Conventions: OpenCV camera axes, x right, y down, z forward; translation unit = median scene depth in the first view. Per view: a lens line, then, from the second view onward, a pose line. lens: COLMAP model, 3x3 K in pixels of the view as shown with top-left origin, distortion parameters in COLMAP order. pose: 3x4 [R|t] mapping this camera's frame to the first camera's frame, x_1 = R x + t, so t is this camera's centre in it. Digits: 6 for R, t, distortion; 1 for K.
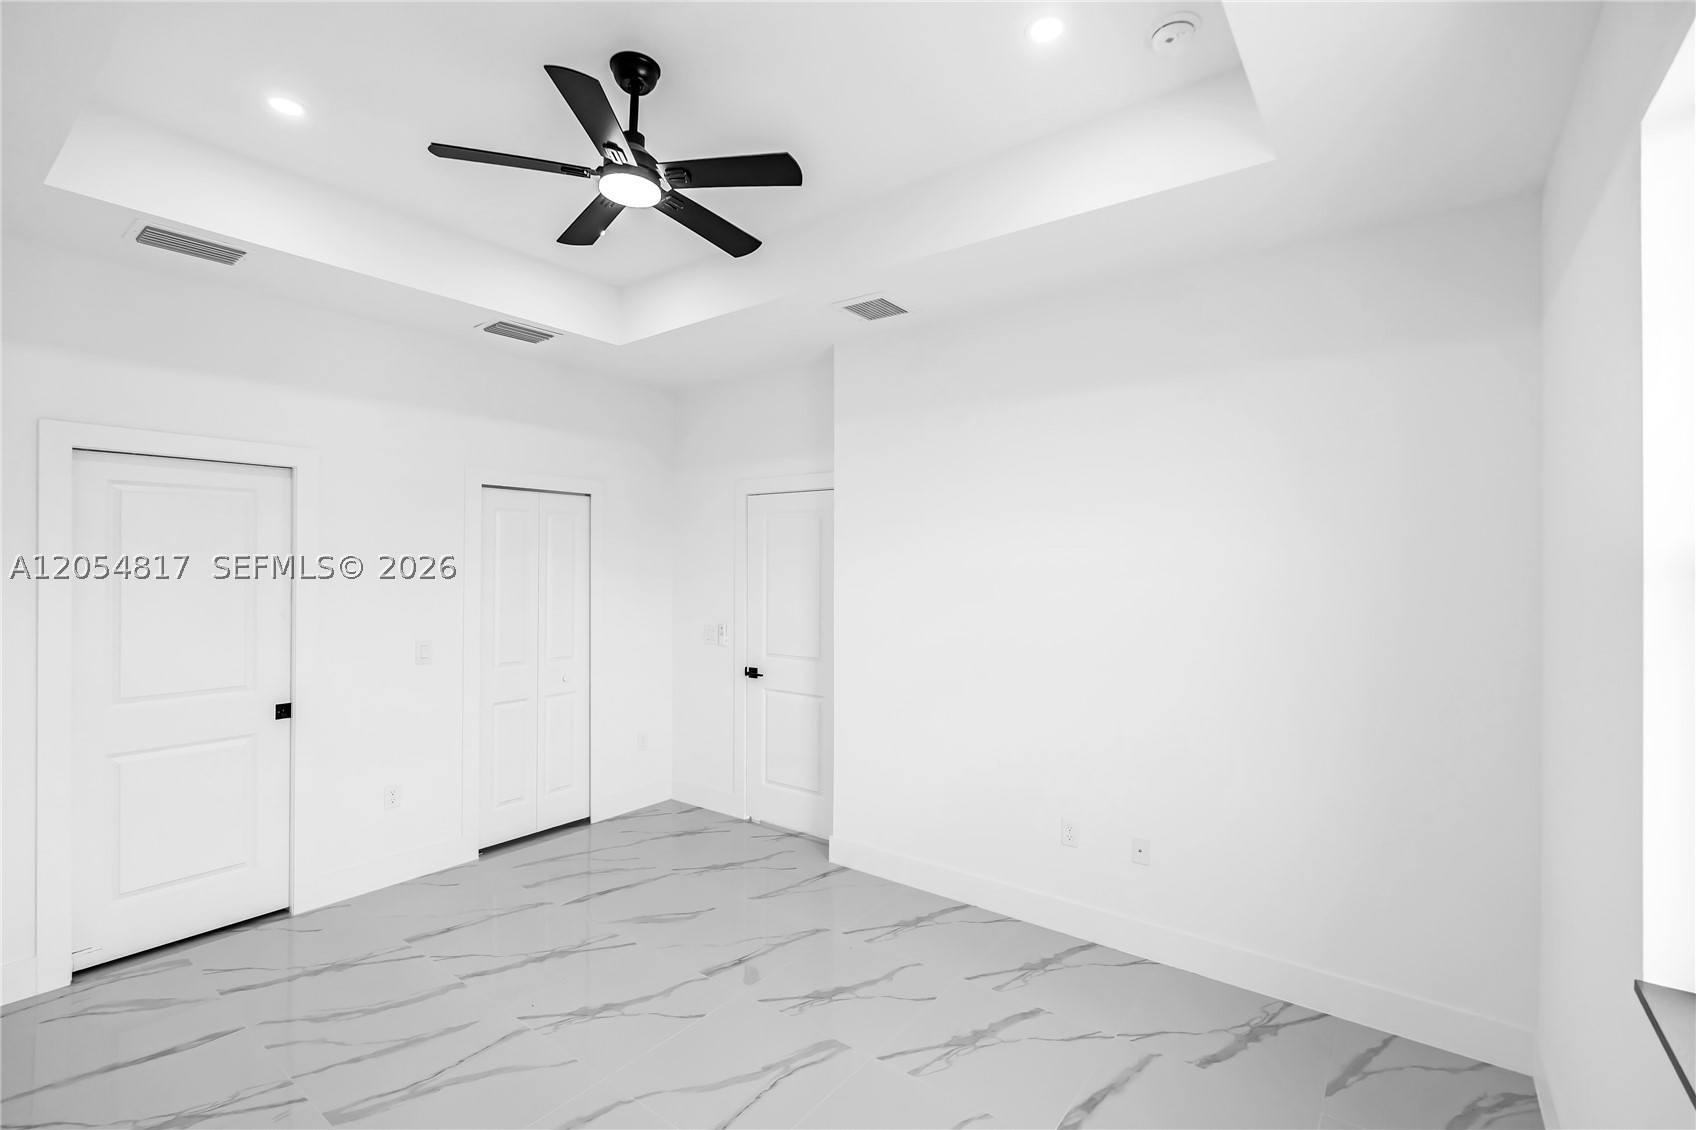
lens RADIAL K [[751.3, 0, 857.0], [0, 751.3, 564.1], [0, 0, 1]] dist [0.000789, 0.000150]
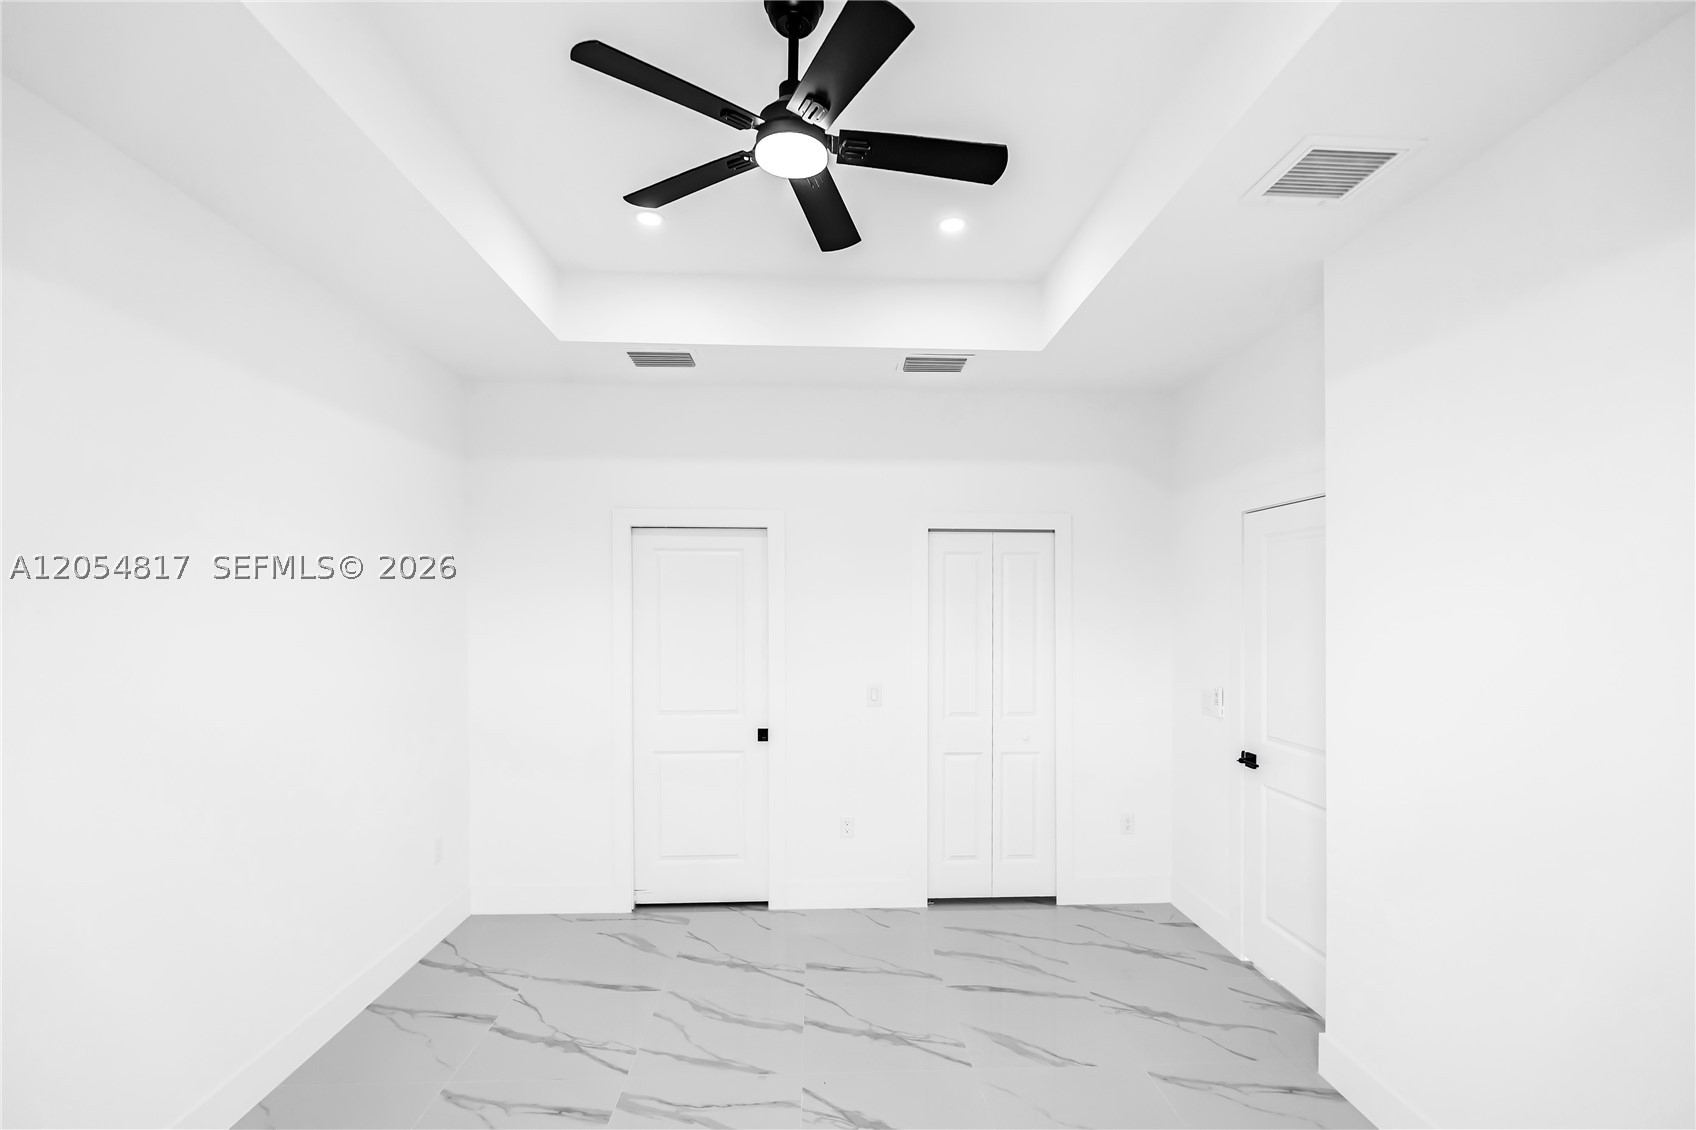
lens RADIAL K [[770.6, 0, 849.6], [0, 770.6, 615.3], [0, 0, 1]] dist [0.000337, 0.000183]
pose [[0.638415, 0.001029, -0.769692, 0.231895], [0.002497, 0.999991, 0.003408, 0.003604], [0.769689, -0.004098, 0.638406, 0.299664]]
